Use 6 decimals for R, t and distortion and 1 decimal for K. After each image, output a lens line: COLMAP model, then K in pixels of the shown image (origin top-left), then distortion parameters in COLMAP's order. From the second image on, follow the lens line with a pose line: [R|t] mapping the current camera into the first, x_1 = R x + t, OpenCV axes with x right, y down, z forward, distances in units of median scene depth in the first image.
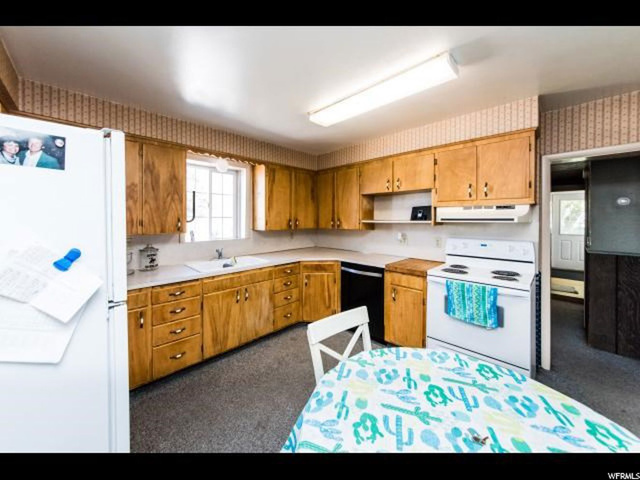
lens RADIAL K [[232.2, 0, 319.4], [0, 232.2, 224.9], [0, 0, 1]] dist [0.001000, 0.000067]
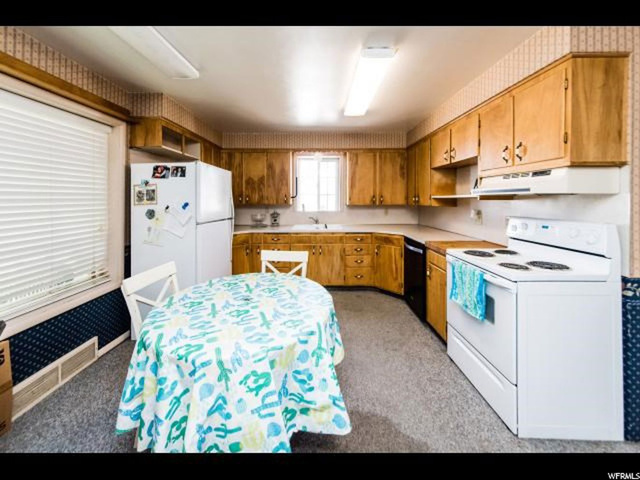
lens RADIAL K [[241.3, 0, 319.7], [0, 241.3, 205.1], [0, 0, 1]] dist [0.000295, 0.000003]
pose [[0.708513, 0.015322, -0.705531, 0.615795], [-0.014923, 0.999866, 0.006728, 0.021271], [0.705540, 0.005761, 0.708647, -0.014350]]
